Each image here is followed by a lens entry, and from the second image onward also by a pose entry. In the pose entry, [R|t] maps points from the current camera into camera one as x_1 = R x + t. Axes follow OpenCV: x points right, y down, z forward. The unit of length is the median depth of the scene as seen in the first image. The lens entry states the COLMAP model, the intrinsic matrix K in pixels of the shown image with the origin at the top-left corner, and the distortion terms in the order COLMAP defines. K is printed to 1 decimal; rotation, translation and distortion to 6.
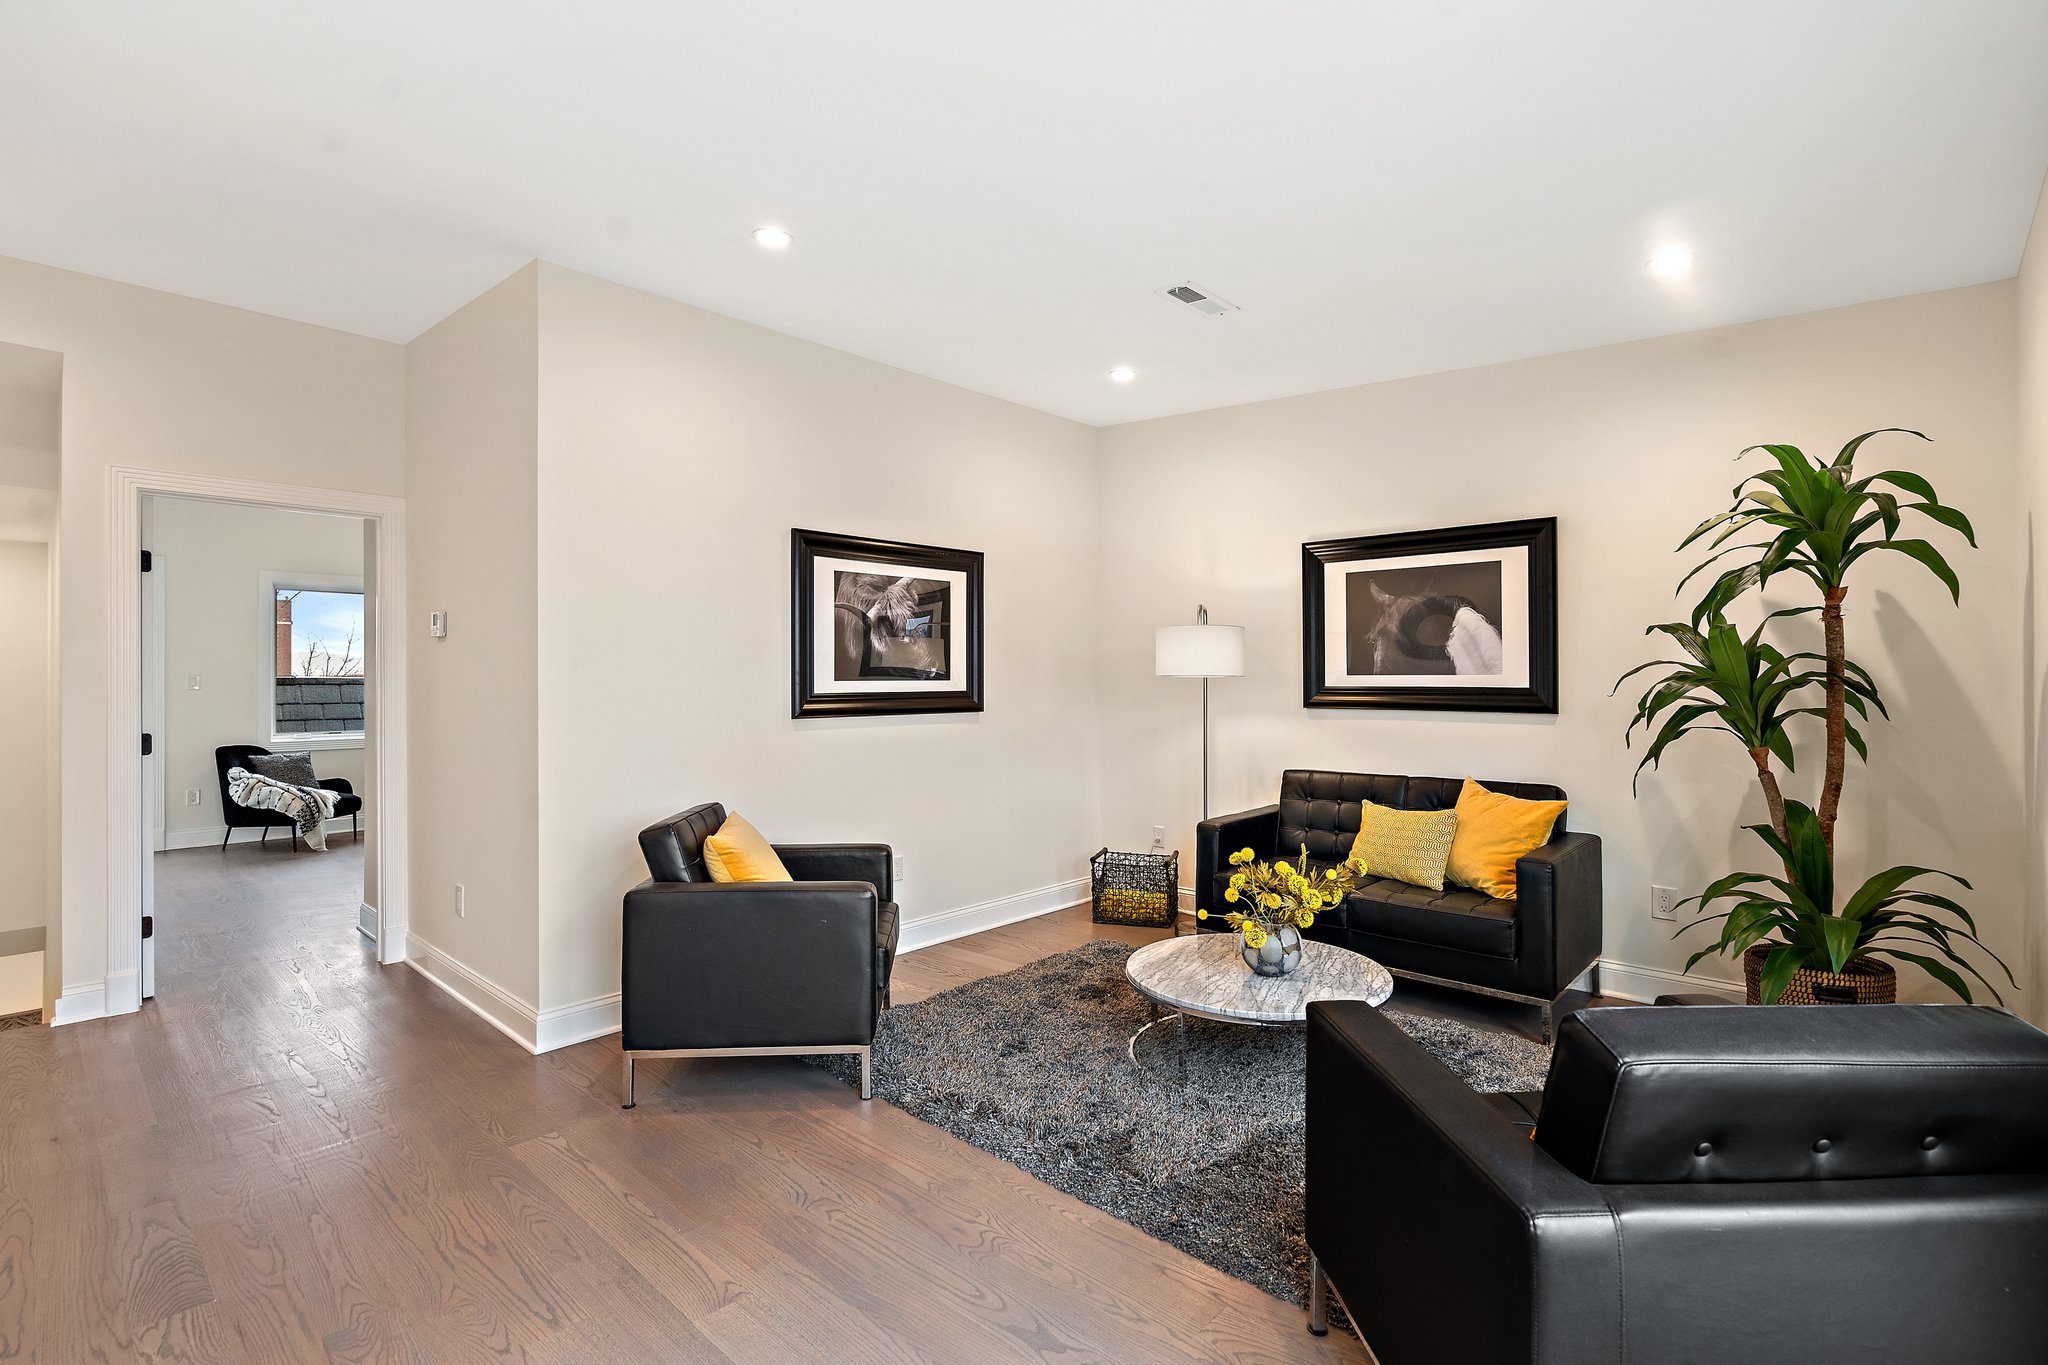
lens RADIAL K [[936.2, 0, 1024.1], [0, 936.2, 677.2], [0, 0, 1]] dist [-0.005937, 0.002375]
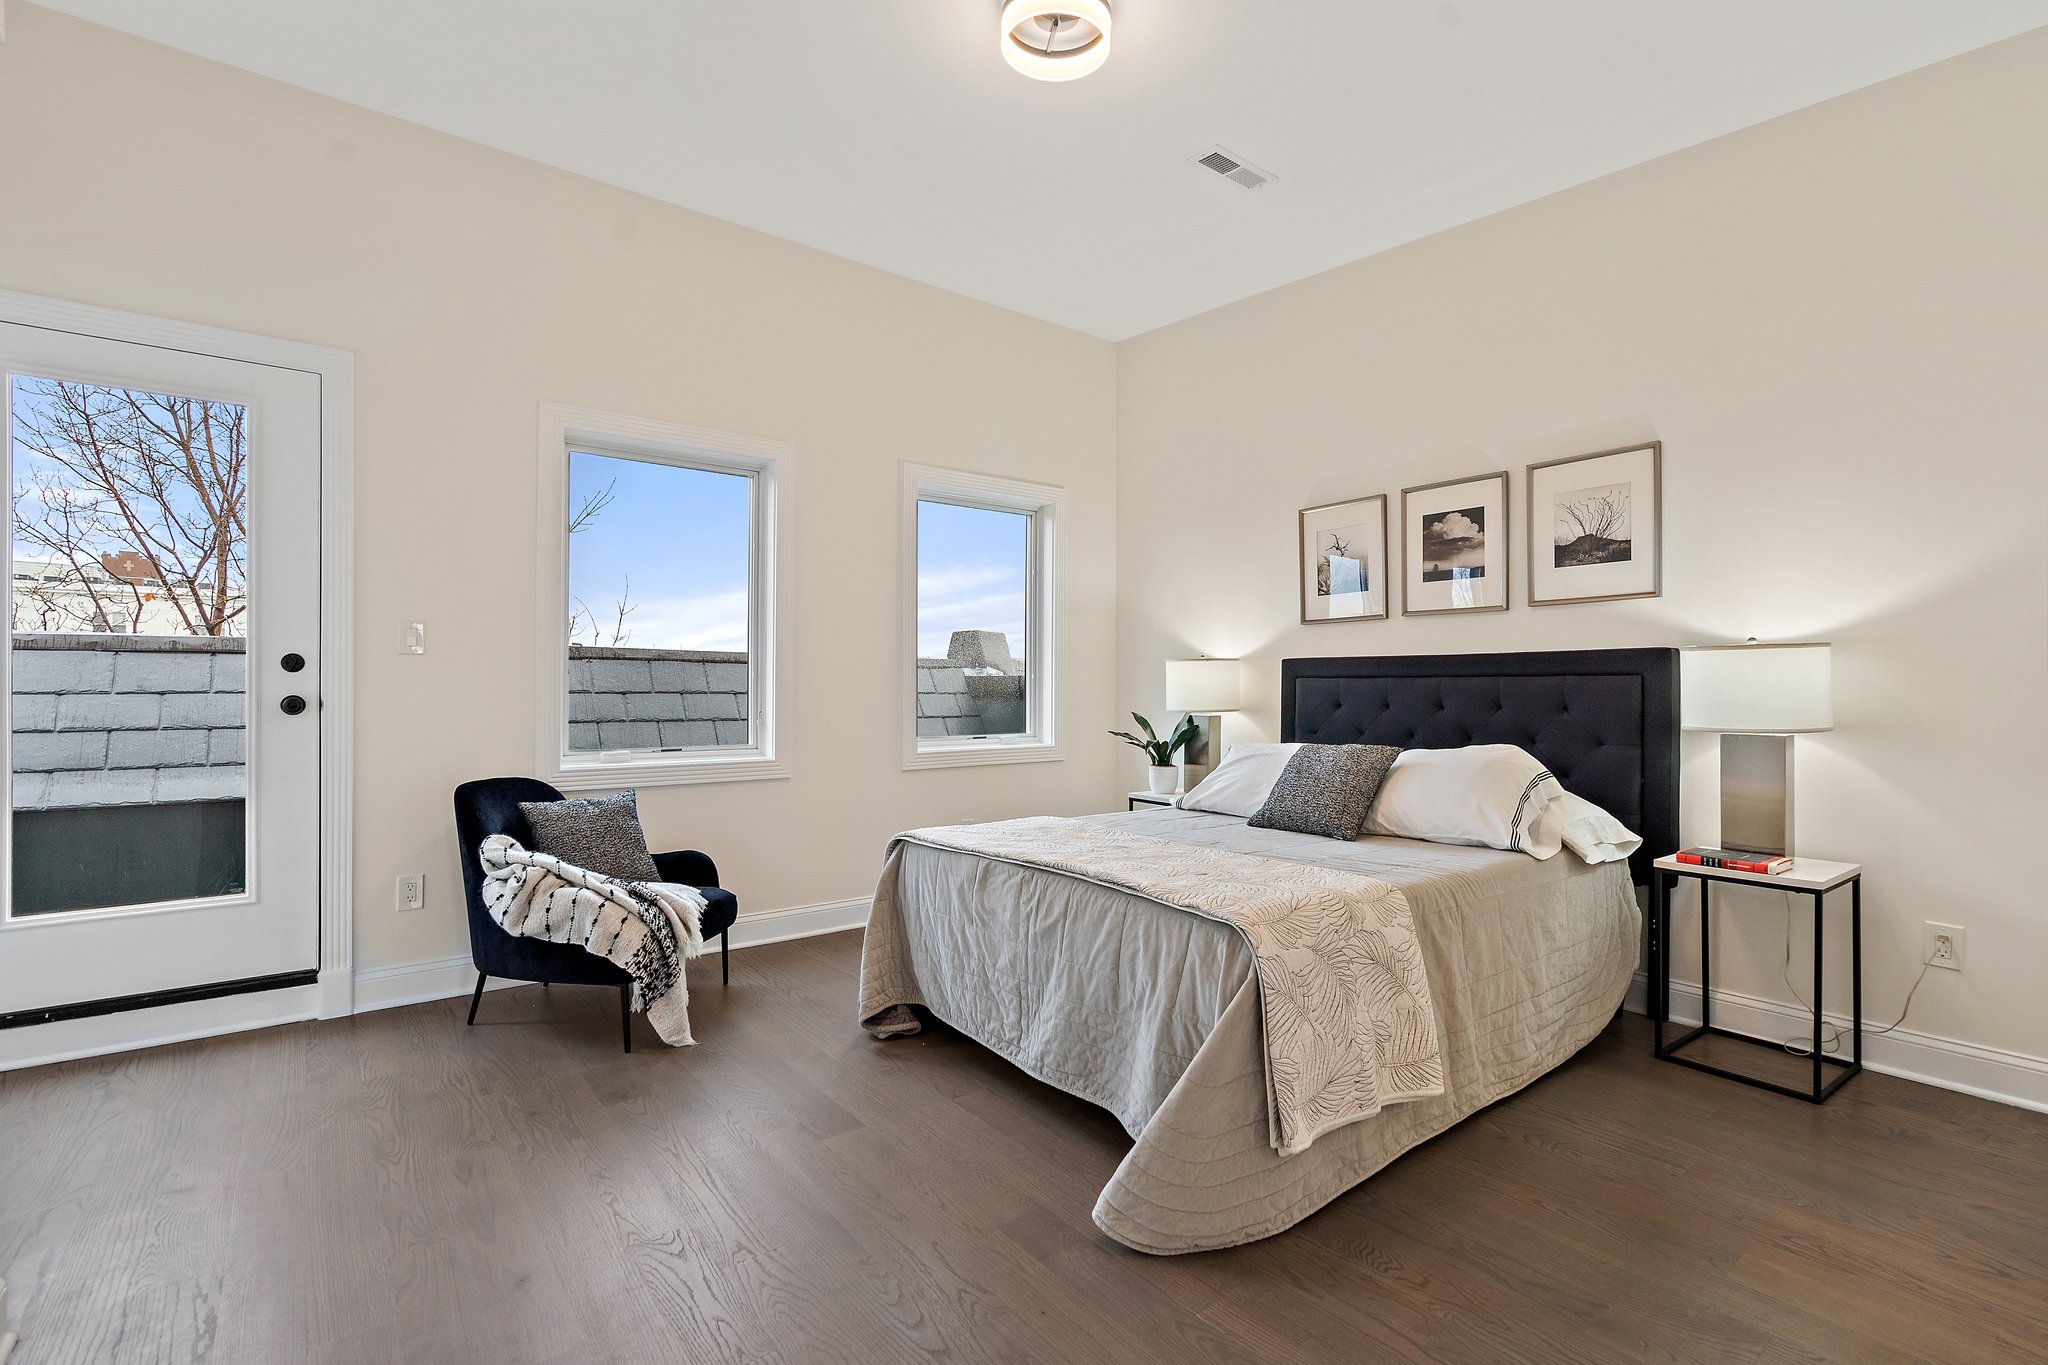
lens RADIAL K [[936.2, 0, 1023.4], [0, 936.2, 682.9], [0, 0, 1]] dist [-0.005937, 0.002375]
pose [[0.986454, 0.004972, -0.163963, -0.550272], [-0.004822, 0.999988, 0.001311, 0.026376], [0.163967, -0.000503, 0.986466, 0.633095]]
